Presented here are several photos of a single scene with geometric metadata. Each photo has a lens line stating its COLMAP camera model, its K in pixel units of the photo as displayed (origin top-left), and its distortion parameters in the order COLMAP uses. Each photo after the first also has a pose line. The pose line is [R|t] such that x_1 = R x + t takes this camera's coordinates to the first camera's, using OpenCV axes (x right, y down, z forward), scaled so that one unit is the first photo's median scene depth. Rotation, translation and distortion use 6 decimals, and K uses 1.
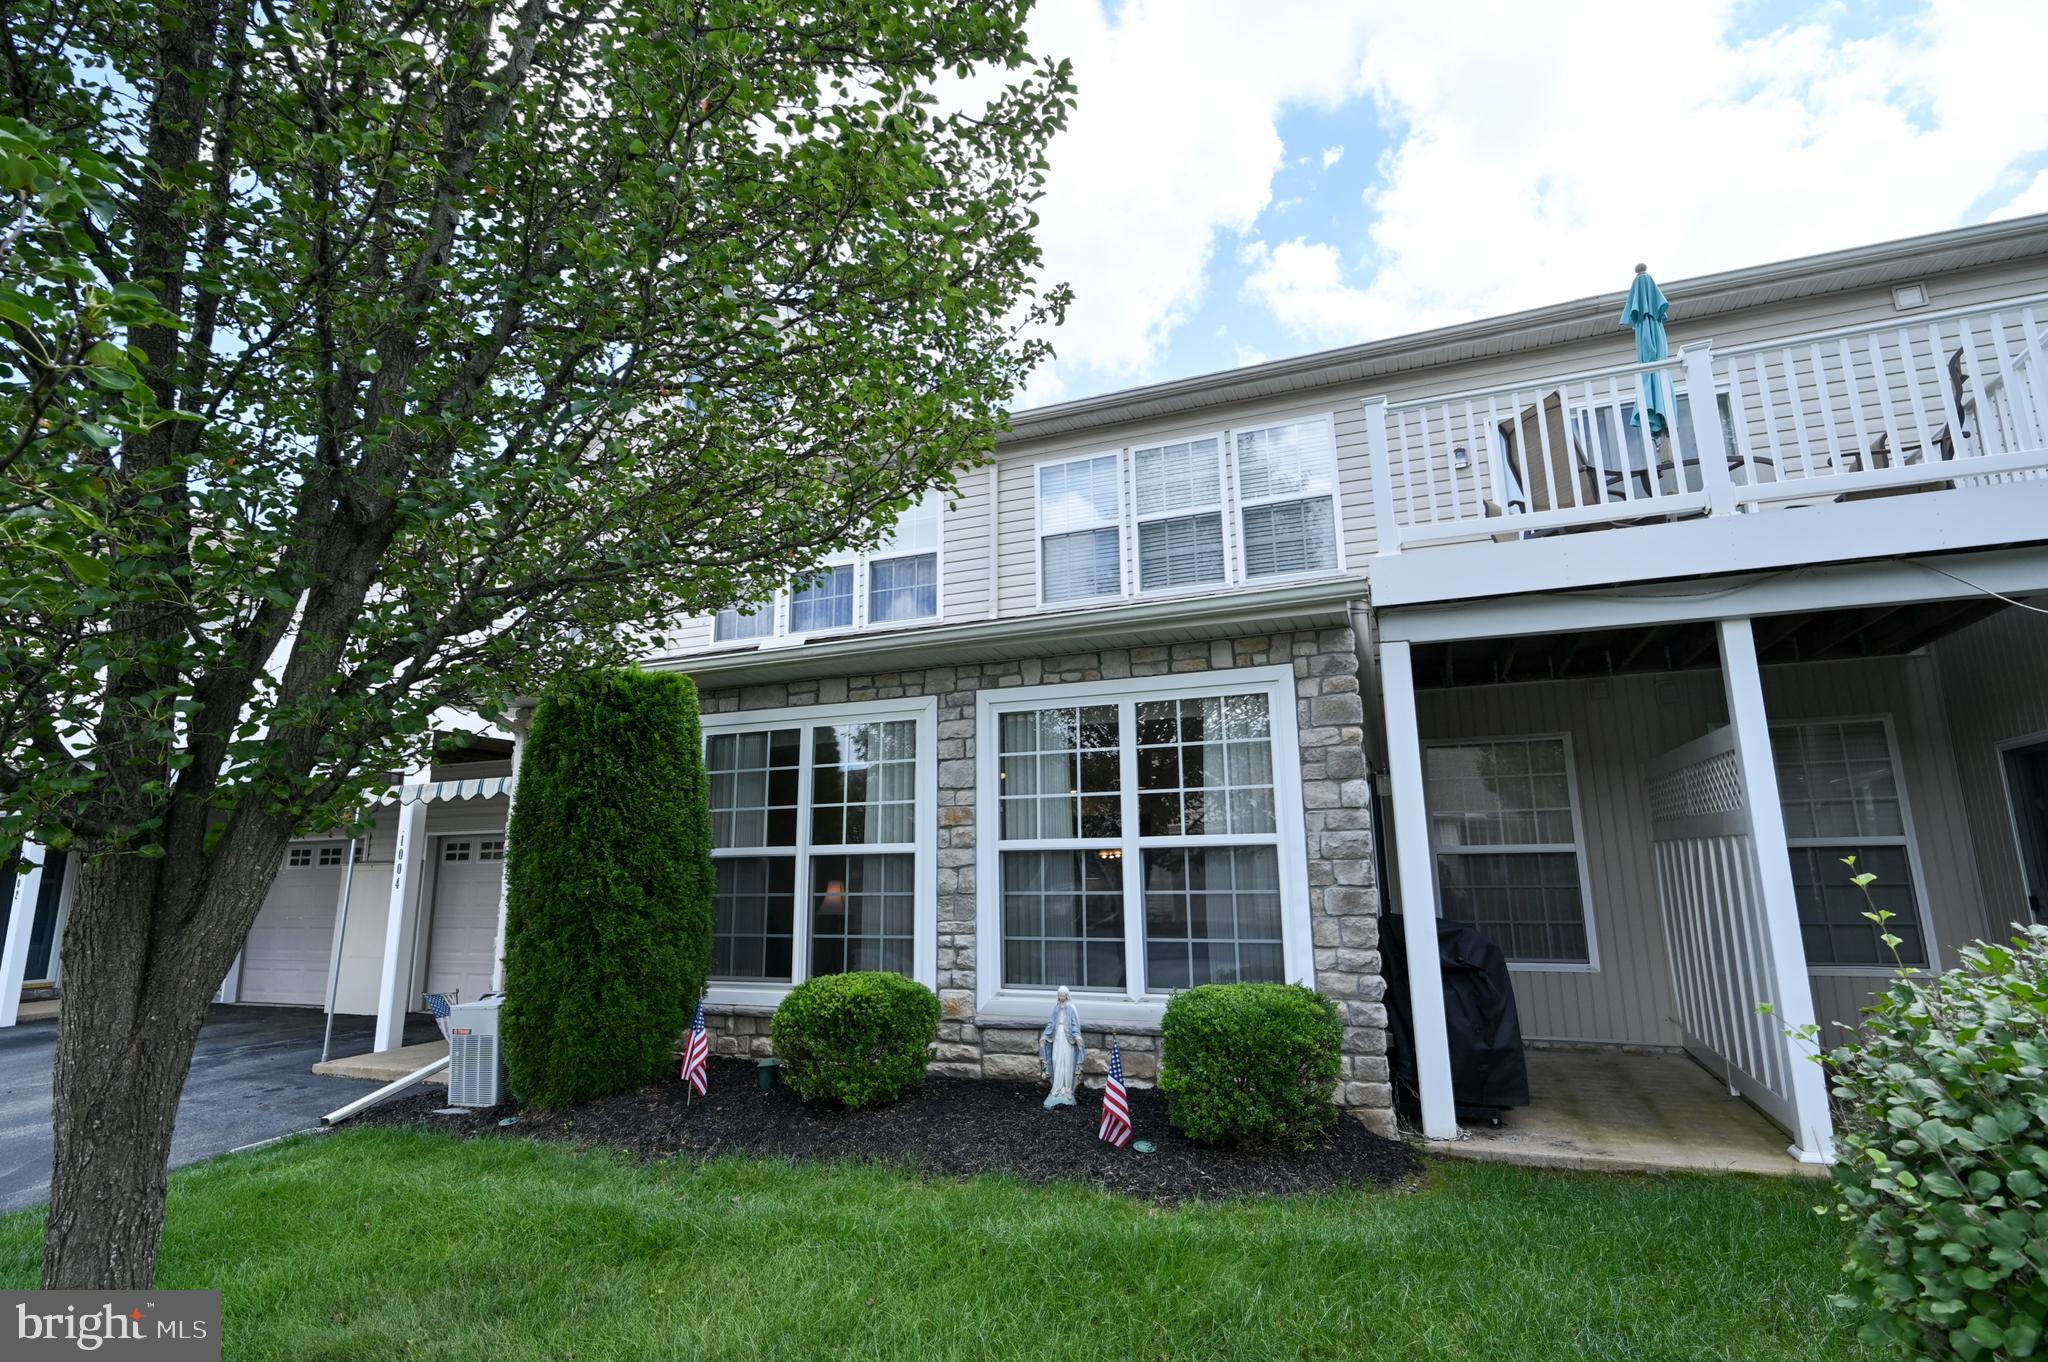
lens RADIAL K [[994.3, 0, 1024.0], [0, 994.3, 681.0], [0, 0, 1]] dist [-0.000955, -0.000129]
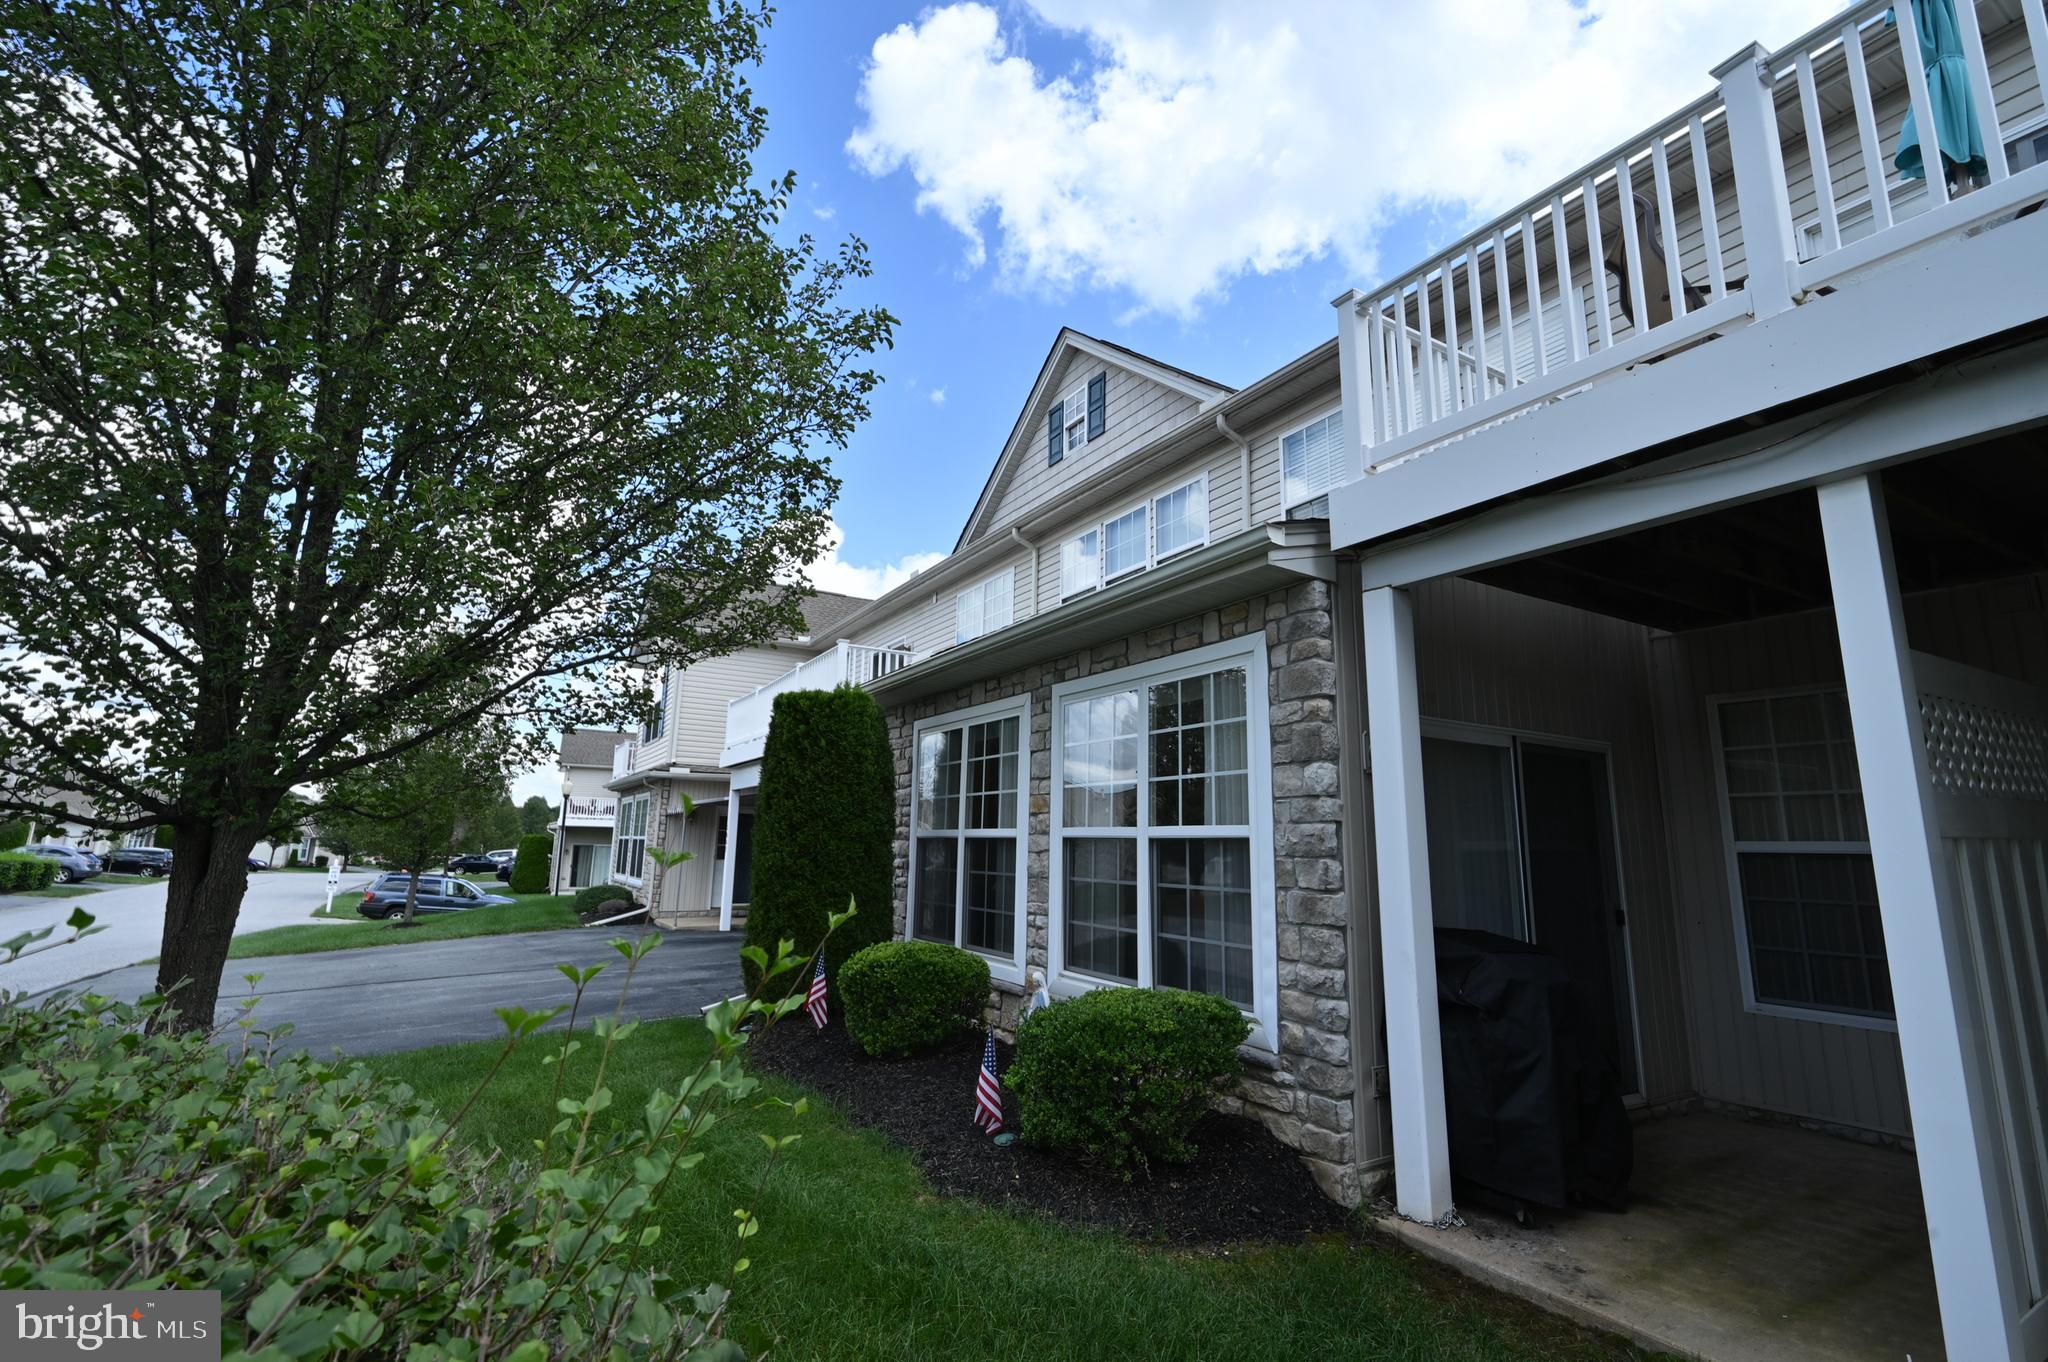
lens RADIAL K [[908.9, 0, 1024.0], [0, 908.9, 681.0], [0, 0, 1]] dist [0.000534, 0.000055]
pose [[0.797468, -0.083192, -0.597599, 0.574774], [0.091151, 0.995692, -0.016974, 0.021202], [0.596437, -0.040935, 0.801615, 0.236649]]
